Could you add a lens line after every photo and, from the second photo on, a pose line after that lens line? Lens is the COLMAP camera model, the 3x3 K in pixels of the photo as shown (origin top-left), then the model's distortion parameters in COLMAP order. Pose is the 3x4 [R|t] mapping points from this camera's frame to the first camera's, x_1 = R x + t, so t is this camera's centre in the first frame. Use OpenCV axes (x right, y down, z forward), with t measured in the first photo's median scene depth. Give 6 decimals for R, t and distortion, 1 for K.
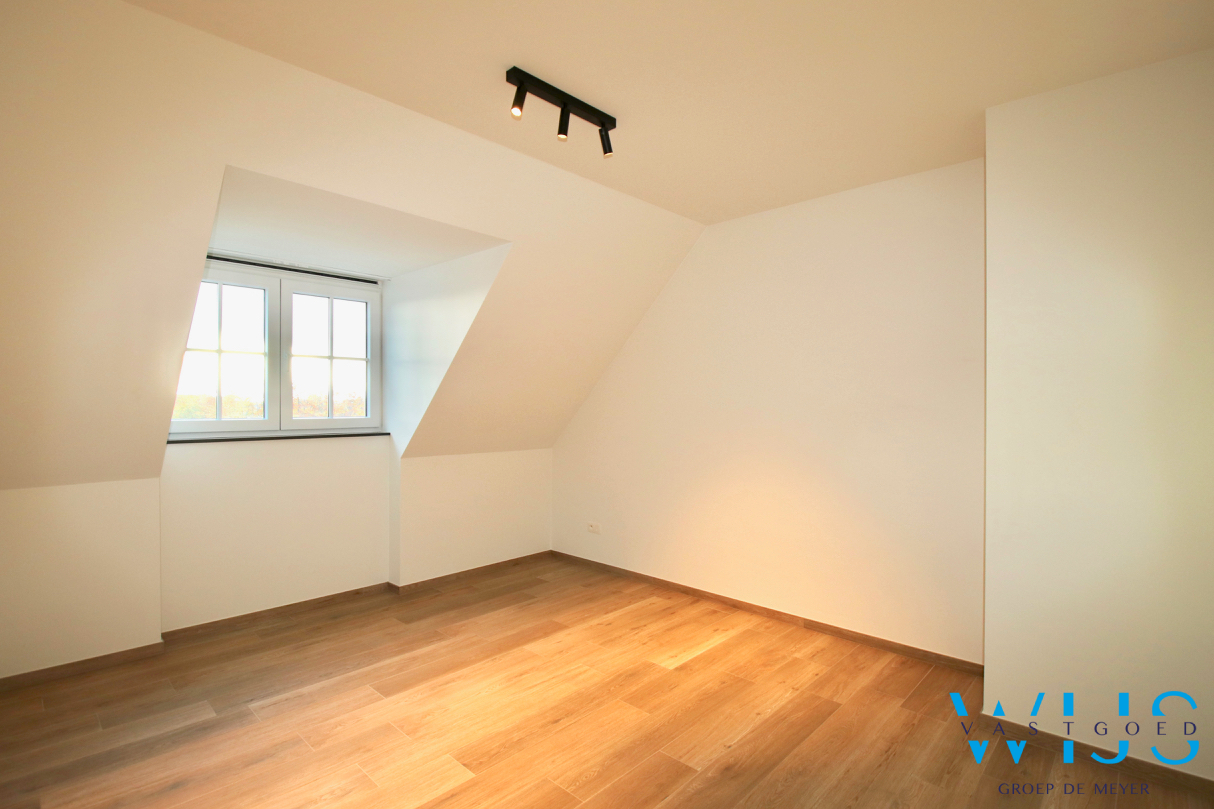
lens RADIAL K [[584.8, 0, 604.9], [0, 584.8, 403.8], [0, 0, 1]] dist [0.031802, -0.032274]
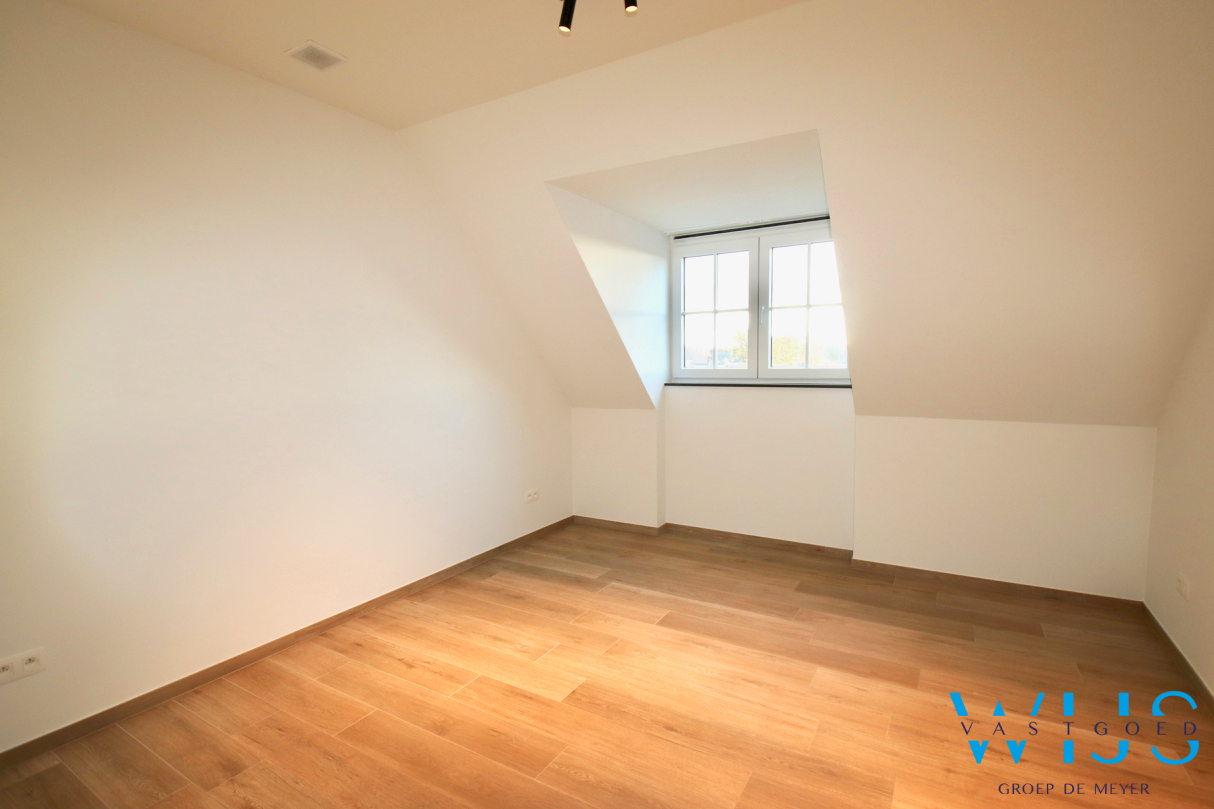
lens RADIAL K [[584.8, 0, 604.9], [0, 584.8, 403.8], [0, 0, 1]] dist [0.031802, -0.032274]
pose [[0.221693, 0.070825, -0.972541, 0.549585], [0.012480, 0.997071, 0.075457, 0.007292], [0.975037, -0.028866, 0.220160, 0.589780]]
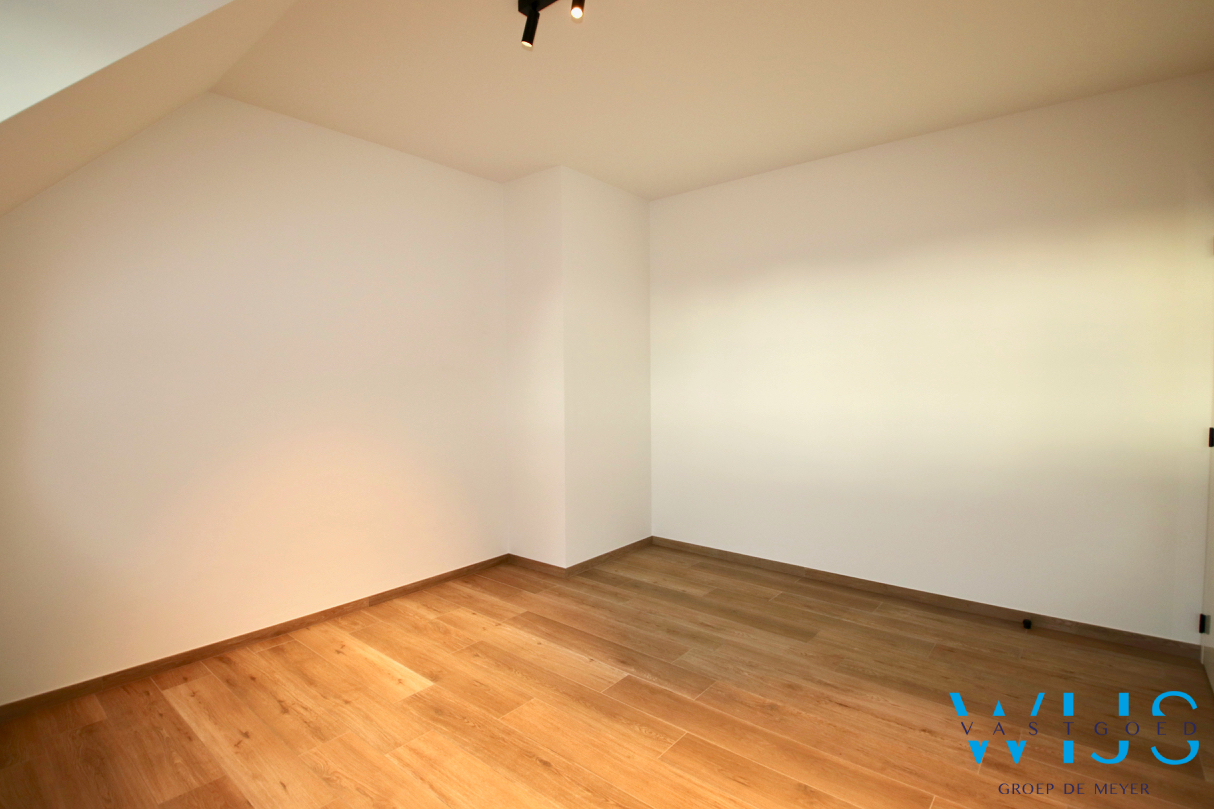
lens RADIAL K [[584.8, 0, 604.9], [0, 584.8, 403.8], [0, 0, 1]] dist [0.031802, -0.032274]
pose [[-0.071892, -0.042219, 0.996518, -0.675396], [0.006650, 0.999061, 0.042807, 0.026270], [-0.997390, 0.009704, -0.071544, 0.780196]]
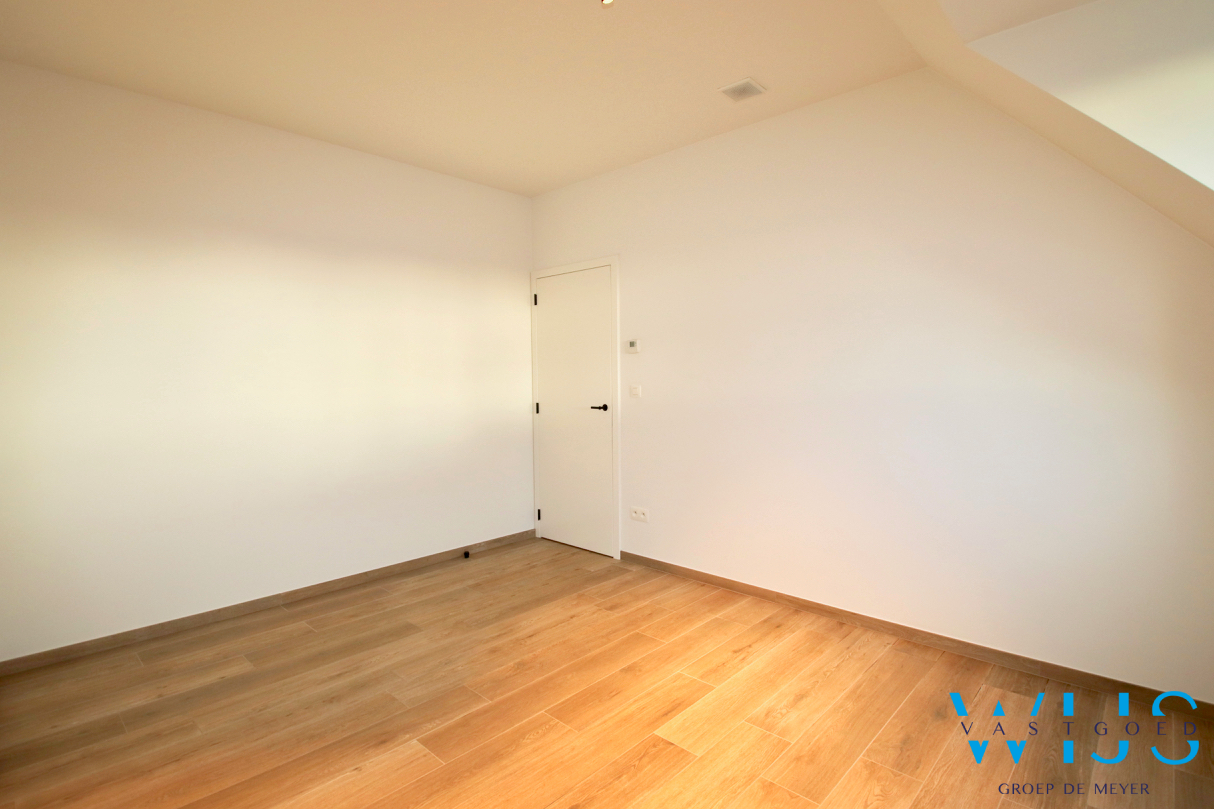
lens RADIAL K [[584.8, 0, 604.9], [0, 584.8, 403.8], [0, 0, 1]] dist [0.031802, -0.032274]
pose [[-0.999924, 0.010431, -0.006569, -0.095994], [0.010136, 0.999003, 0.043474, 0.037916], [0.007016, 0.043404, -0.999033, 1.324936]]
